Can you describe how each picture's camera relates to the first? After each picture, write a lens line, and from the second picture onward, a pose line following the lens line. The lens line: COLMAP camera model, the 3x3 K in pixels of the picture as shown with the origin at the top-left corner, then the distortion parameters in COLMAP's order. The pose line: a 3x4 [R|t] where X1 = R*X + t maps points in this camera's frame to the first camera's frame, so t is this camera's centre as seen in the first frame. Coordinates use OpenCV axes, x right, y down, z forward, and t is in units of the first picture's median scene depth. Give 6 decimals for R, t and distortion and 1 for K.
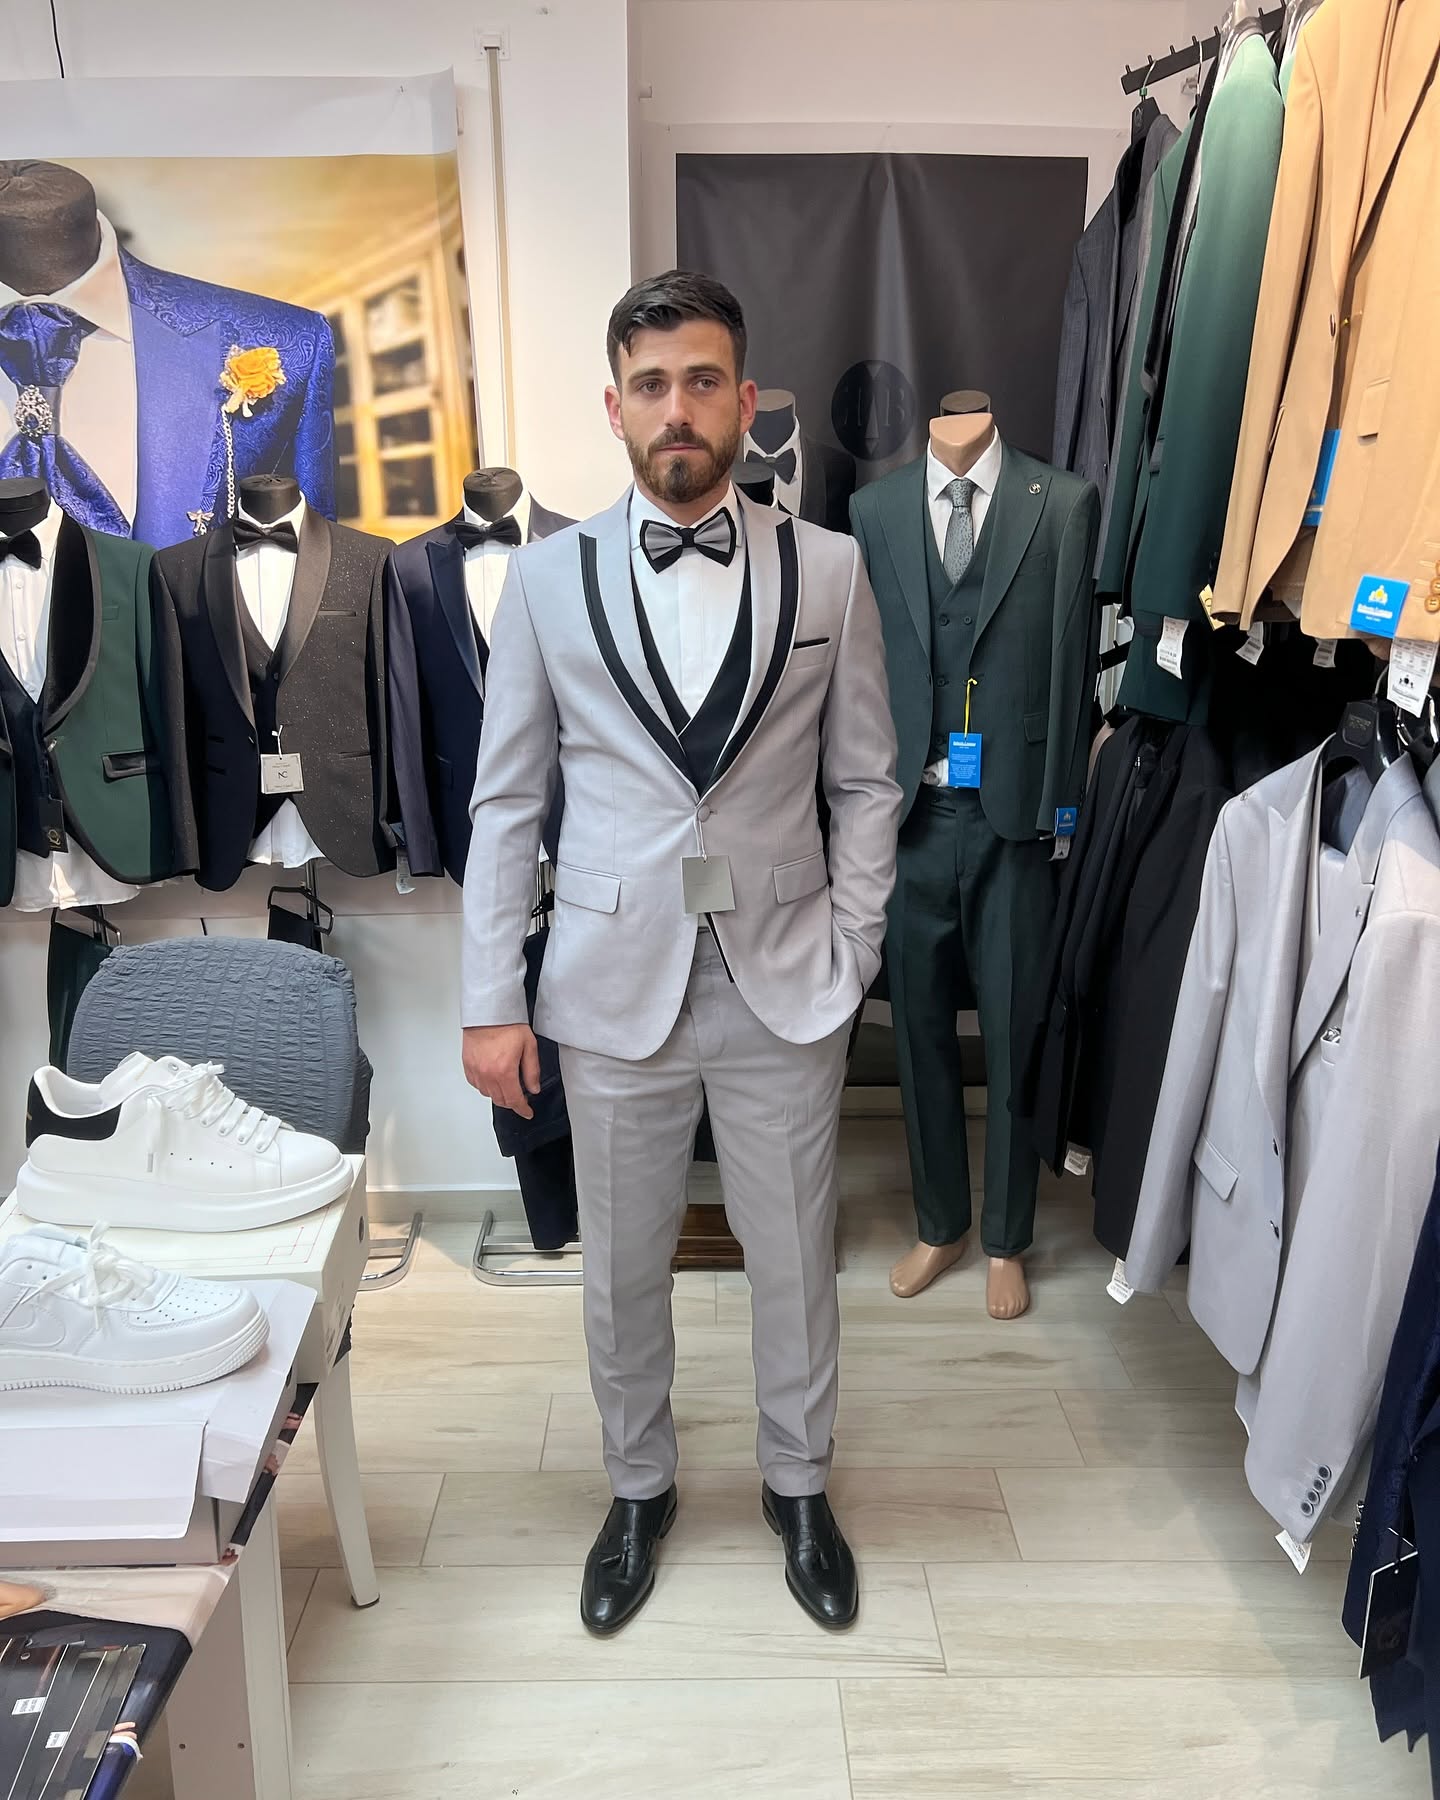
lens RADIAL K [[1436.6, 0, 704.3], [0, 1436.6, 898.7], [0, 0, 1]] dist [0.000170, 0.001762]
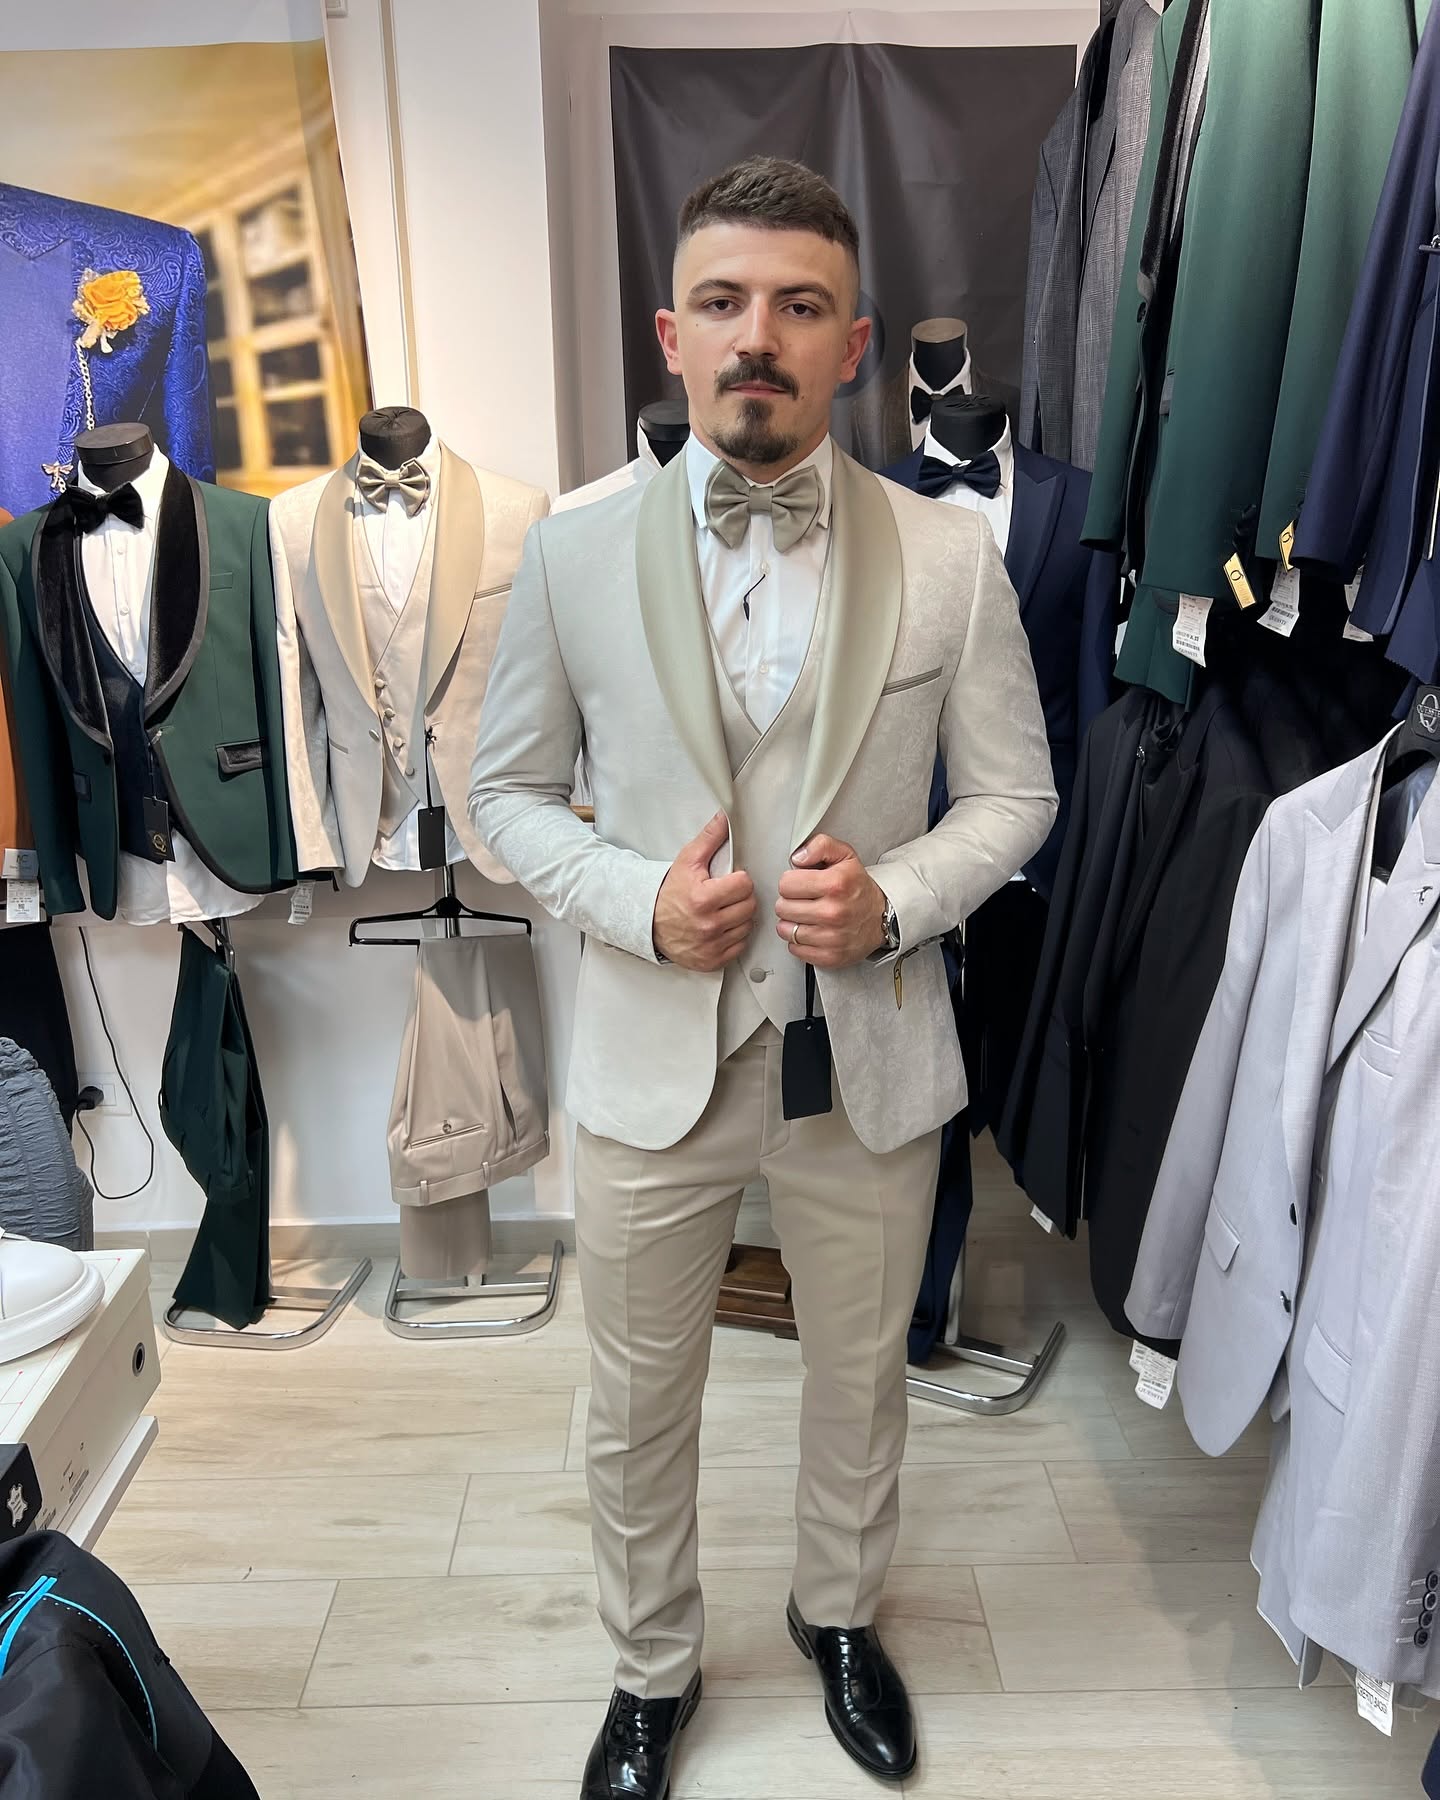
lens RADIAL K [[1436.6, 0, 704.3], [0, 1436.6, 898.7], [0, 0, 1]] dist [0.000170, 0.001762]
pose [[0.999920, -0.012070, 0.003652, 0.035614], [0.011948, 0.999421, 0.031866, -0.030501], [-0.004035, -0.031820, 0.999485, 0.125074]]
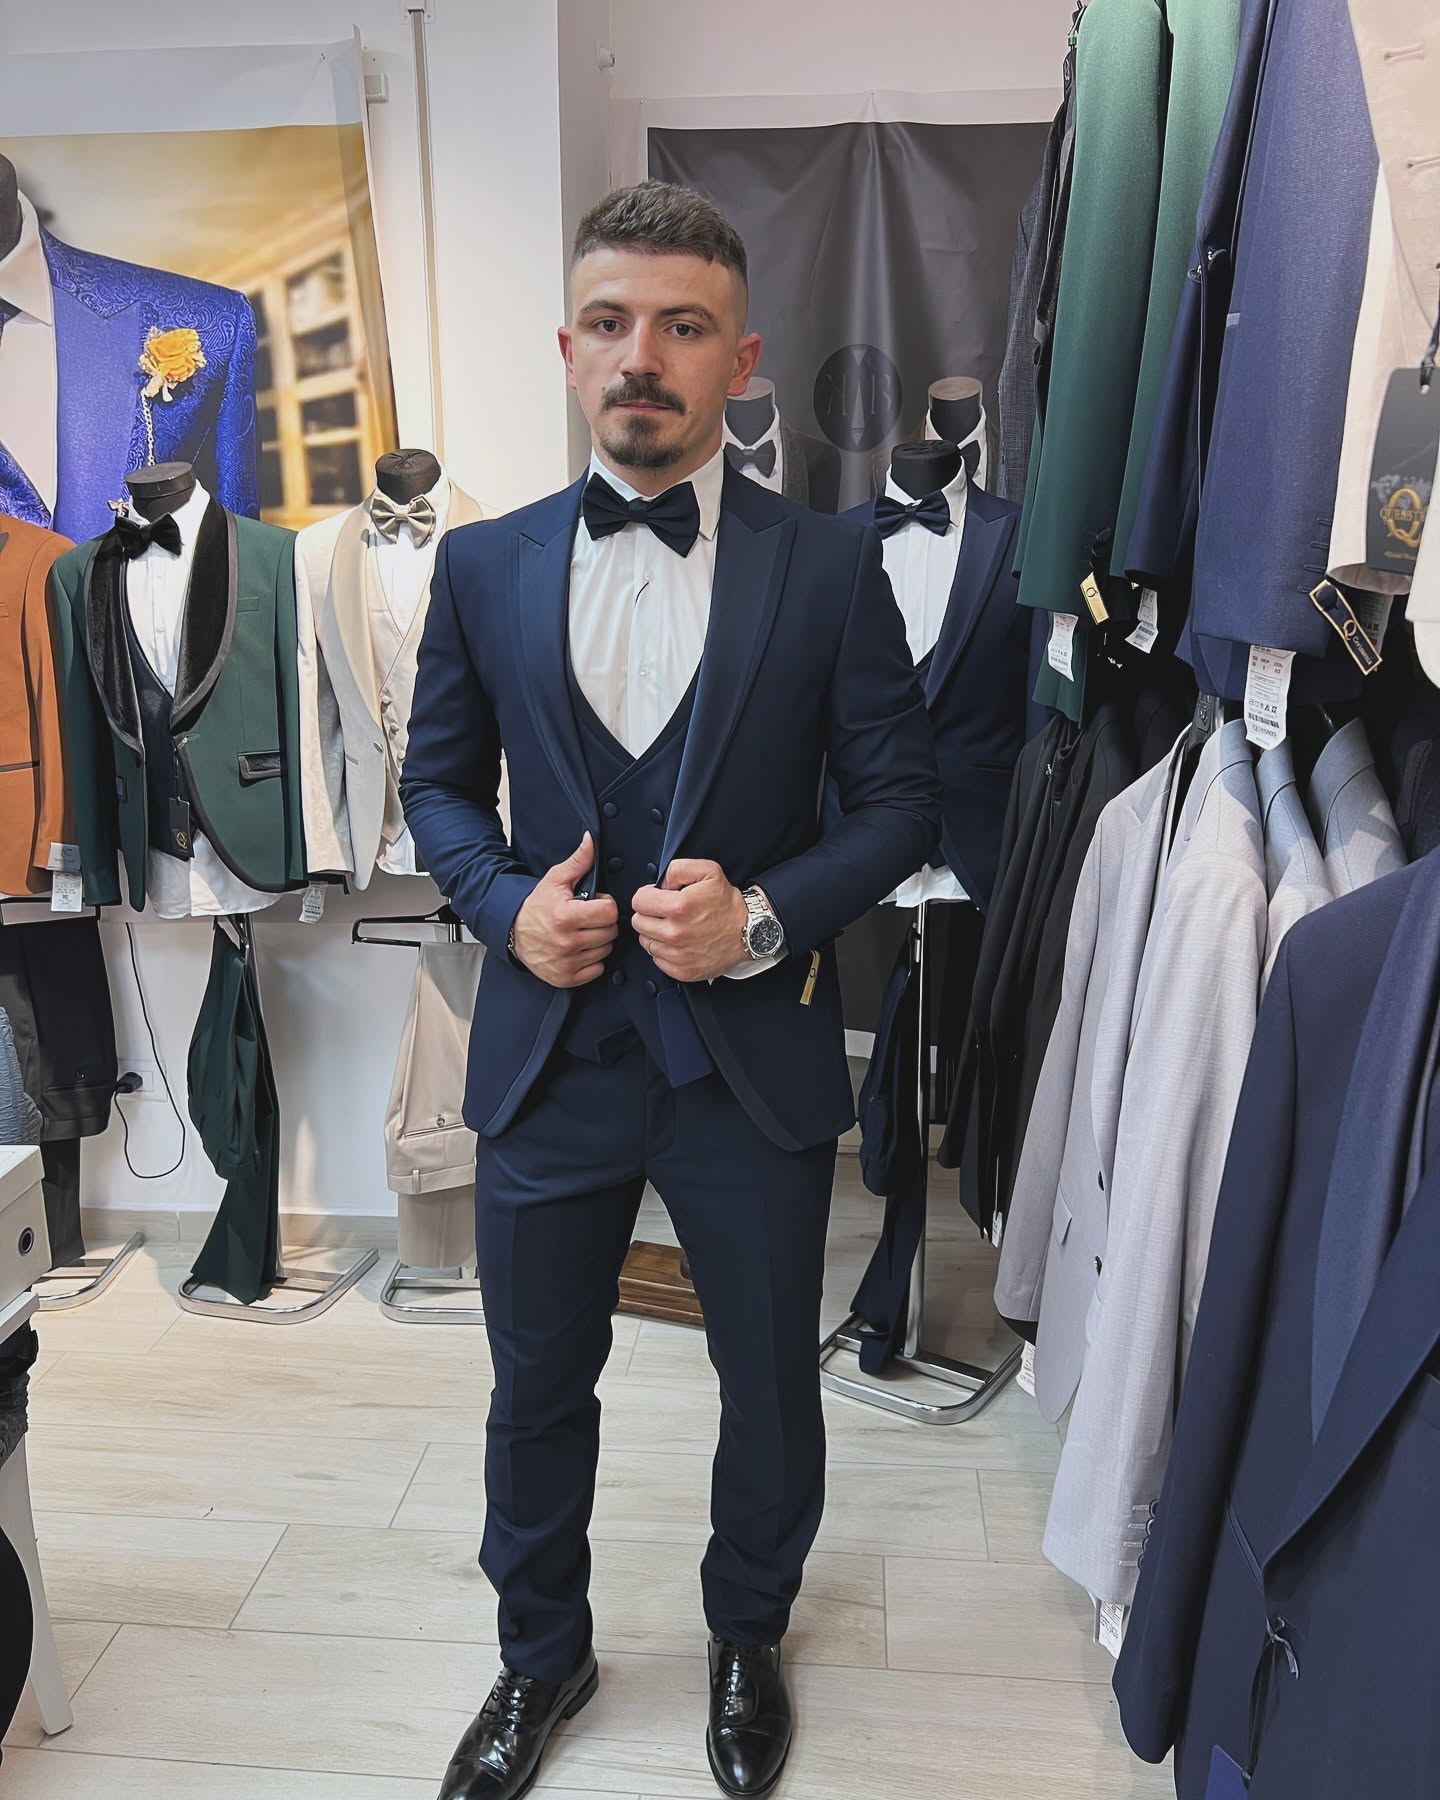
lens RADIAL K [[1432.4, 0, 714.4], [0, 1432.4, 906.7], [0, 0, 1]] dist [-0.001586, -0.007529]
pose [[0.996073, 0.024223, -0.085158, 0.138784], [-0.025171, 0.999632, -0.010077, 0.002858], [0.084883, 0.012180, 0.996316, 0.083459]]
